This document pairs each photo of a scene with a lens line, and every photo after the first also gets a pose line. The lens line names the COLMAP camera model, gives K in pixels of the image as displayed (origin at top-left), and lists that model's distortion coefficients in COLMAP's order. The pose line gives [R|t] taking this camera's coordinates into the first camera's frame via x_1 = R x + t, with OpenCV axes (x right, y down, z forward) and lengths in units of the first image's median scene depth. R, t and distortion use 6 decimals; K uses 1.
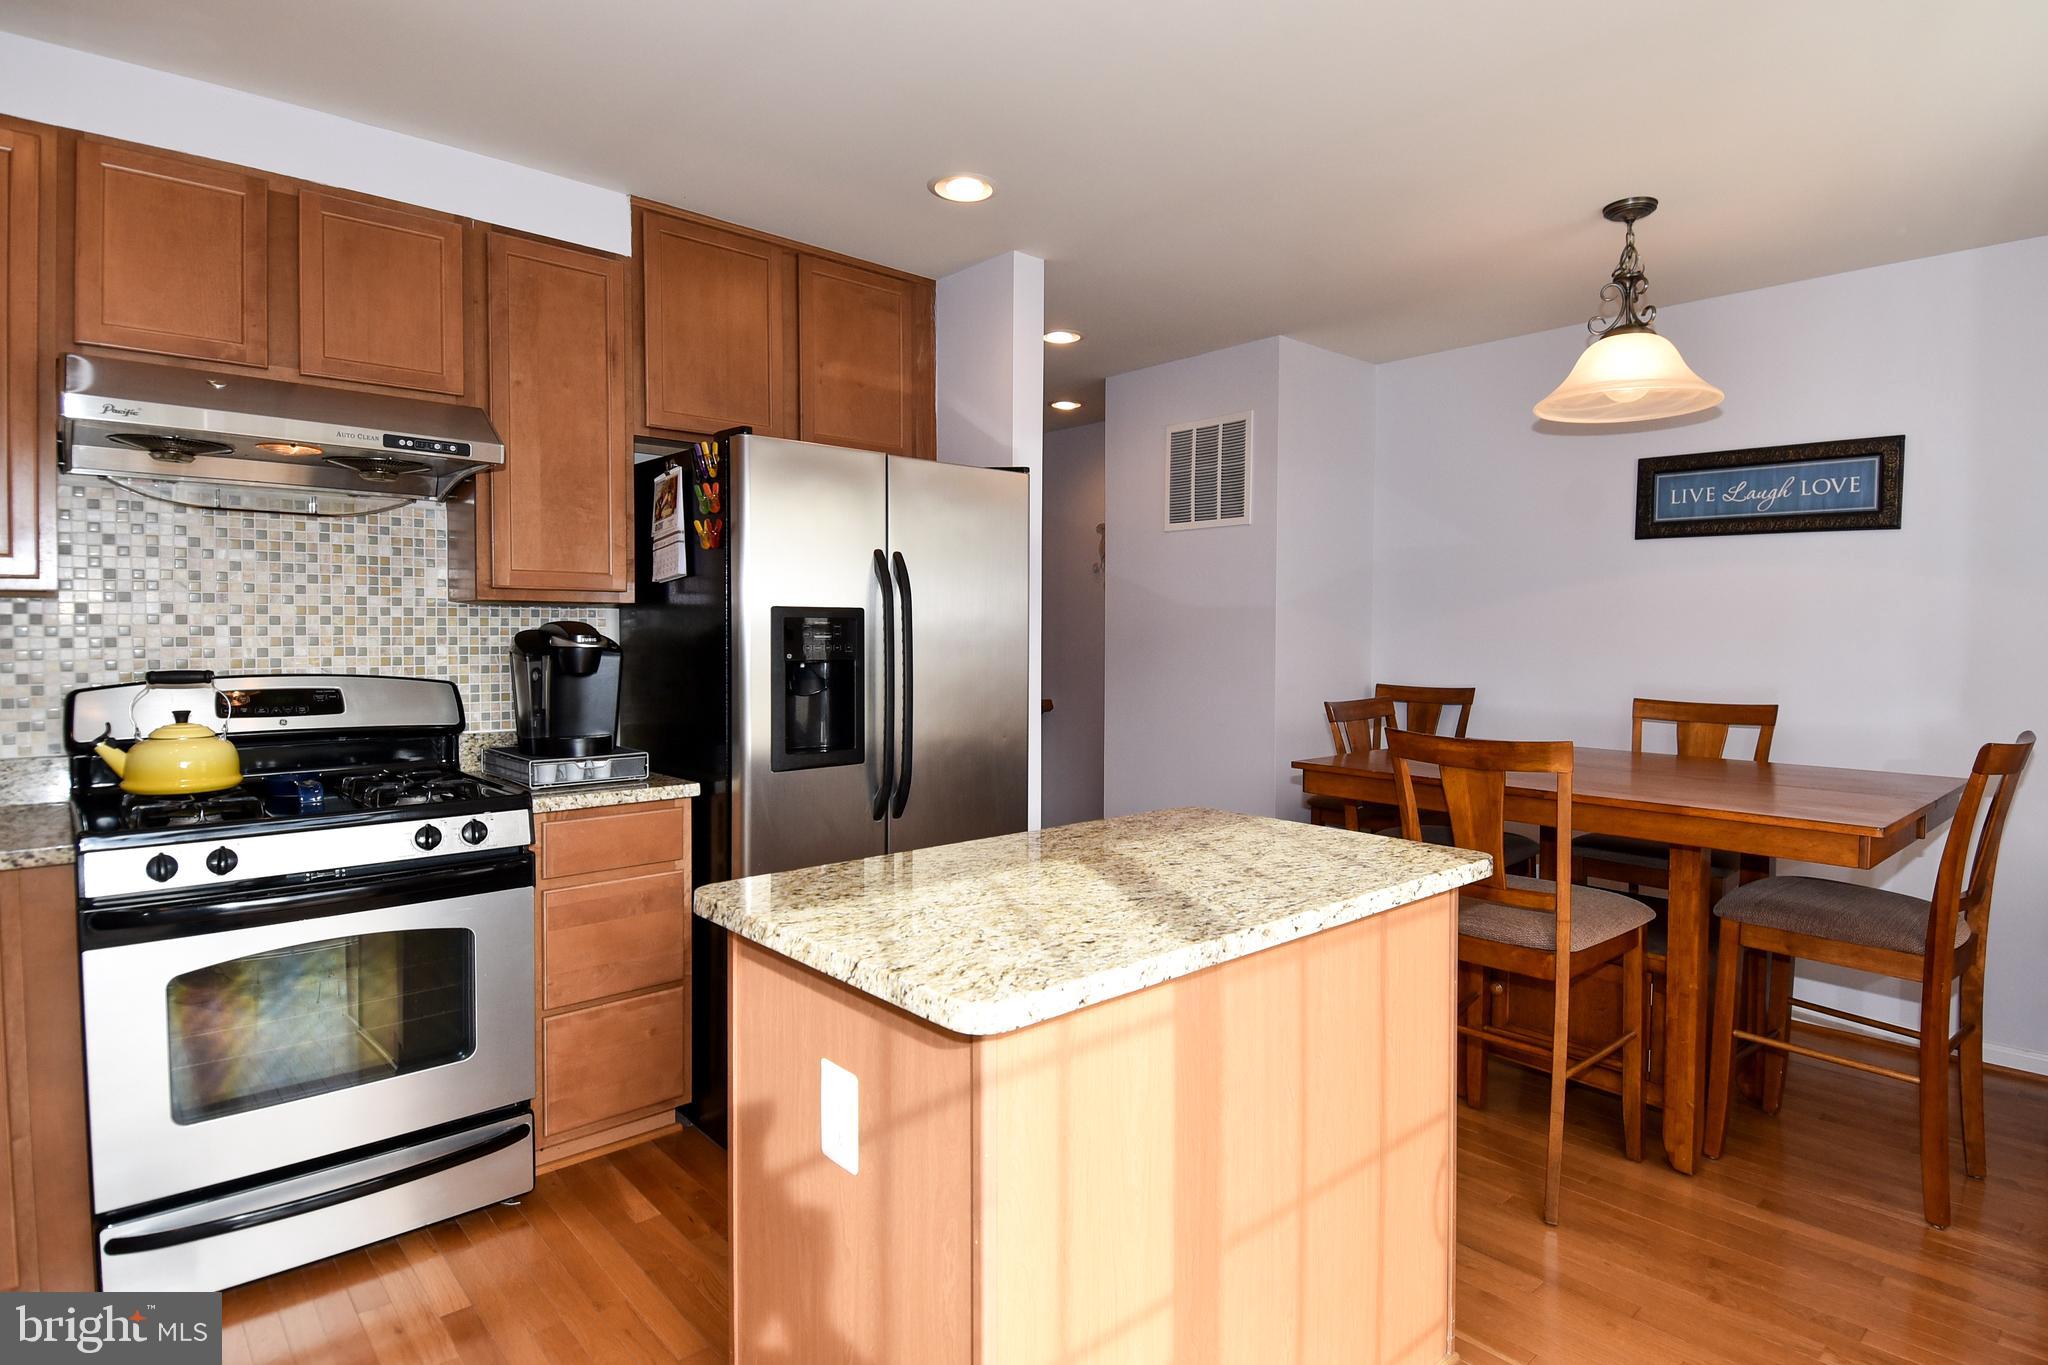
lens RADIAL K [[1089.0, 0, 1054.7], [0, 1089.0, 663.3], [0, 0, 1]] dist [0.056009, -0.061167]
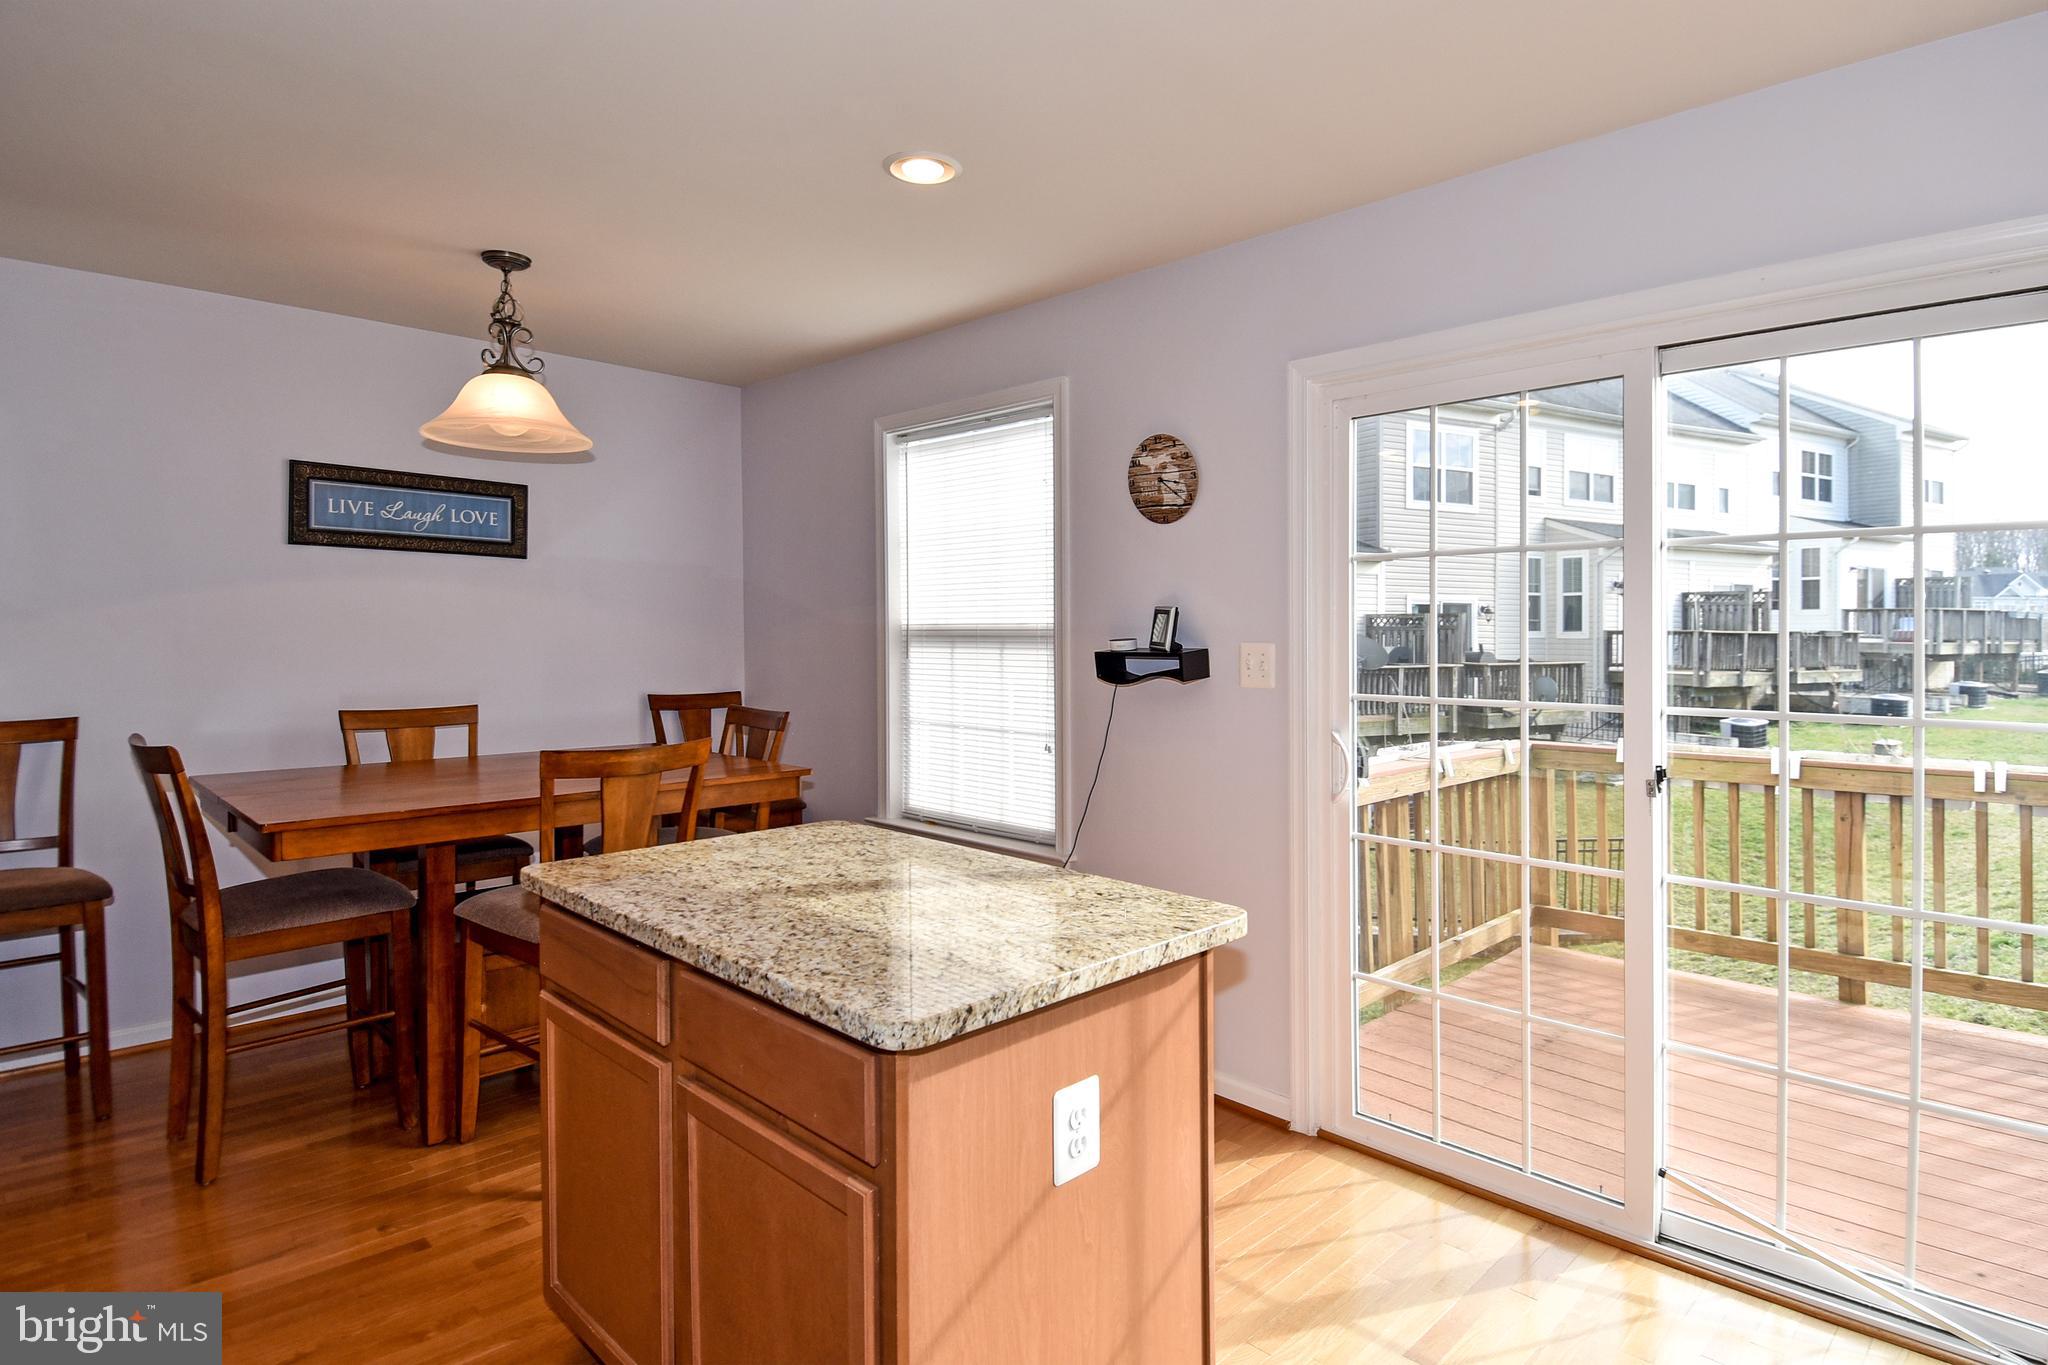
lens RADIAL K [[1092.9, 0, 1066.0], [0, 1092.9, 641.2], [0, 0, 1]] dist [0.066232, -0.062477]
pose [[-0.063139, -0.015613, 0.997883, -0.654723], [0.024829, 0.999544, 0.017210, -0.040913], [-0.997696, 0.025863, -0.062723, 0.556252]]
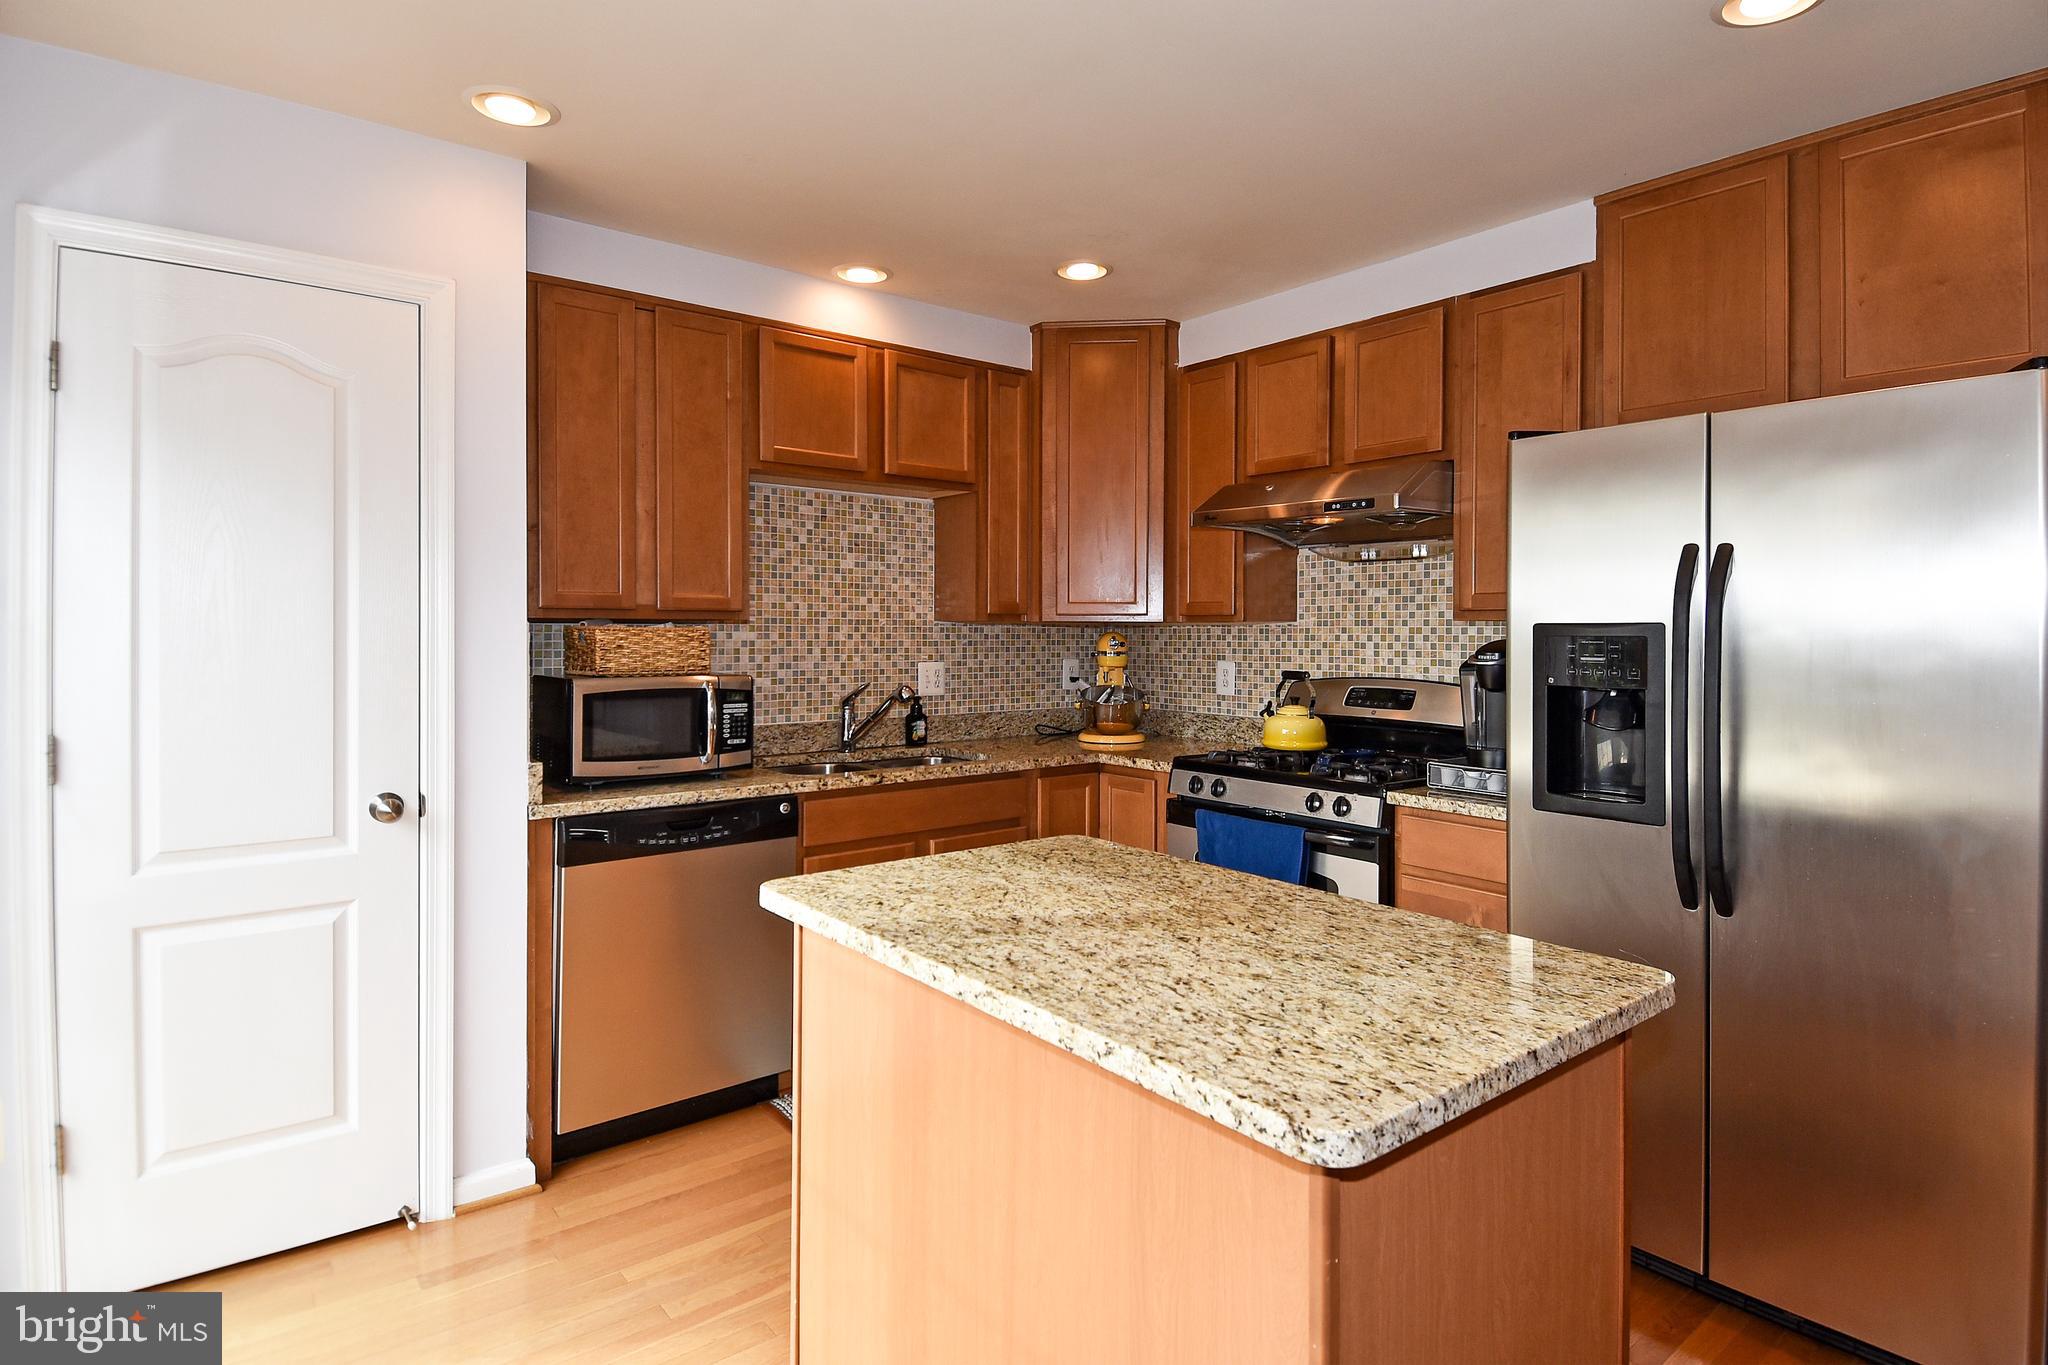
lens RADIAL K [[1058.6, 0, 1035.6], [0, 1058.6, 634.3], [0, 0, 1]] dist [0.049985, -0.054350]
pose [[-0.071018, -0.001788, -0.997473, 0.617395], [-0.031844, 0.999493, 0.000476, -0.029464], [0.996967, 0.031797, -0.071039, 0.627856]]
